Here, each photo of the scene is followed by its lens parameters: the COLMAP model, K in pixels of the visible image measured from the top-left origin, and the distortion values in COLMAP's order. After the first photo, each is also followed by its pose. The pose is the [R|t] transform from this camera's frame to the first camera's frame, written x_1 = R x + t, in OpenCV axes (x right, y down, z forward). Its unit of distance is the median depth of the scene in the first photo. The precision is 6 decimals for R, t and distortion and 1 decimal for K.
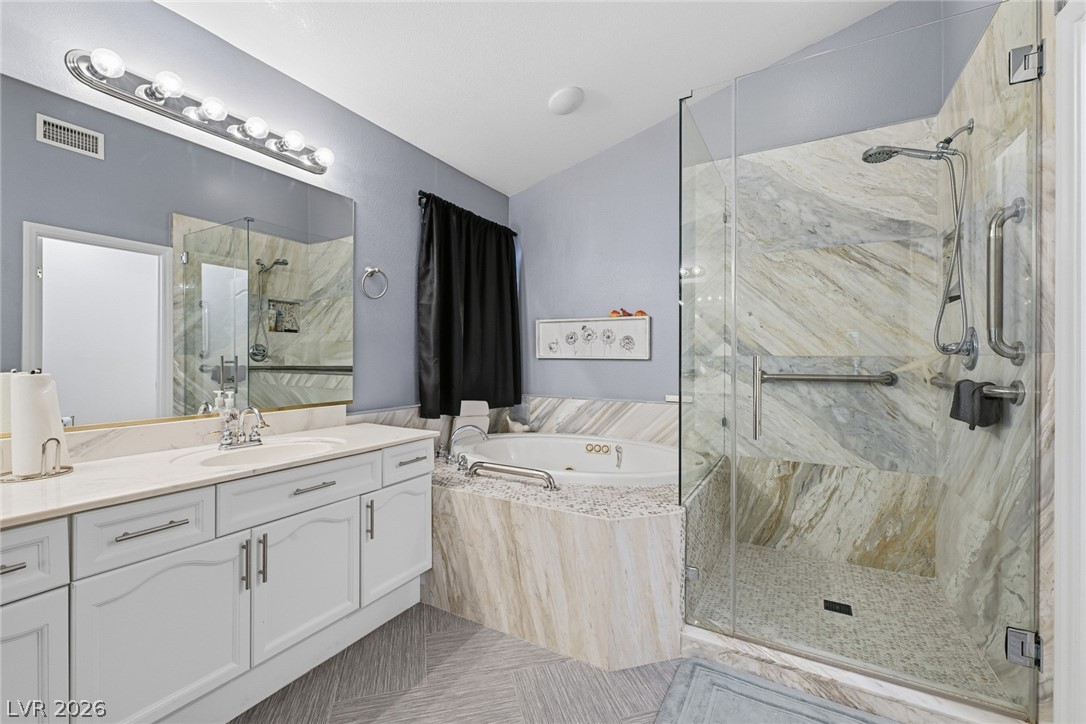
lens RADIAL K [[450.7, 0, 543.8], [0, 450.7, 358.9], [0, 0, 1]] dist [-0.000269, -0.000356]
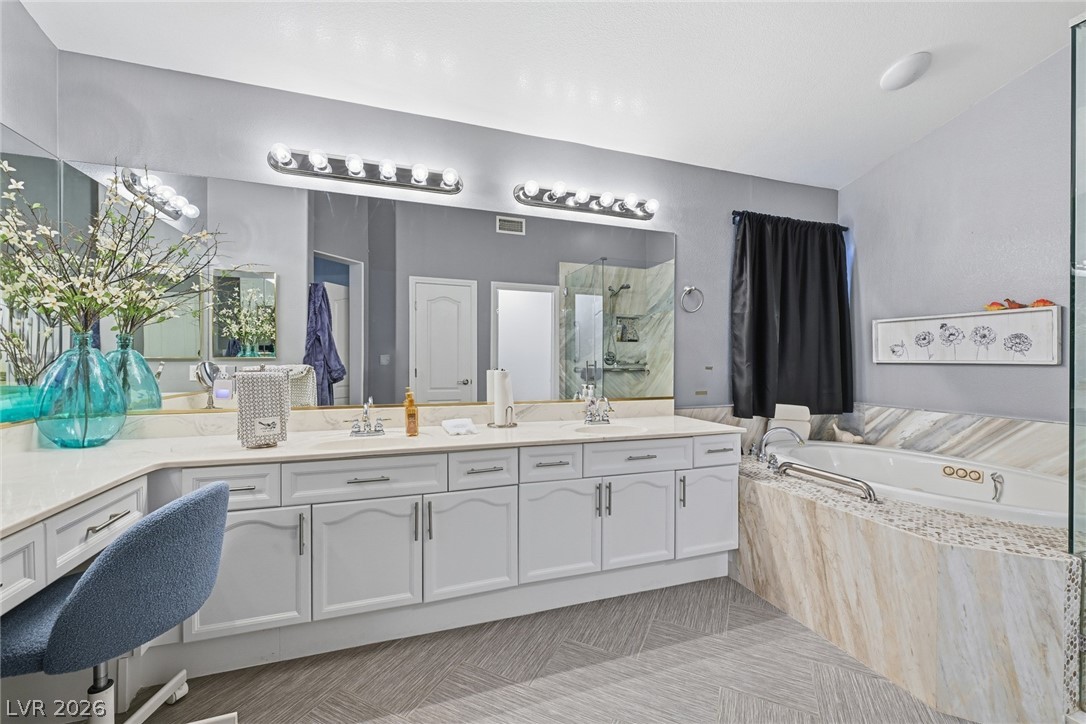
lens RADIAL K [[432.9, 0, 543.0], [0, 432.9, 362.0], [0, 0, 1]] dist [-0.000354, -0.000049]
pose [[0.749827, 0.000280, -0.661634, 0.098373], [-0.002425, 0.999994, -0.002324, 0.000847], [0.661630, 0.003347, 0.749823, -0.132411]]
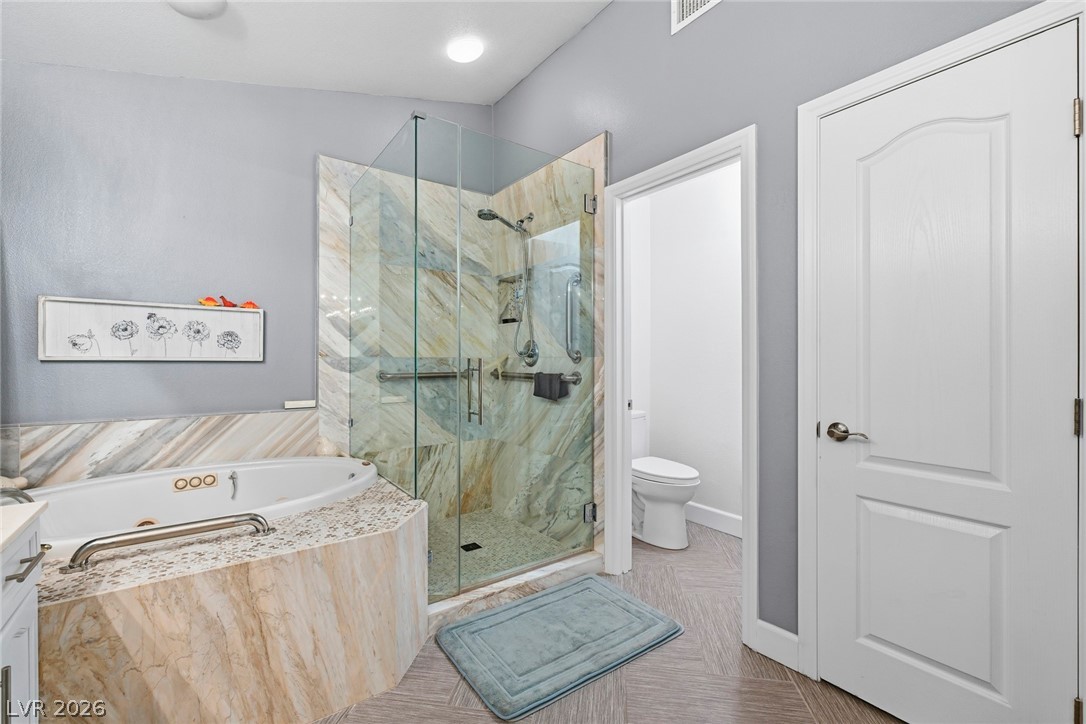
lens RADIAL K [[459.3, 0, 545.8], [0, 459.3, 358.8], [0, 0, 1]] dist [0.000564, 0.000029]
pose [[0.405219, -0.002253, 0.914217, -0.482678], [0.002268, 0.999996, 0.001459, -0.004862], [-0.914217, 0.001482, 0.405223, 0.242062]]
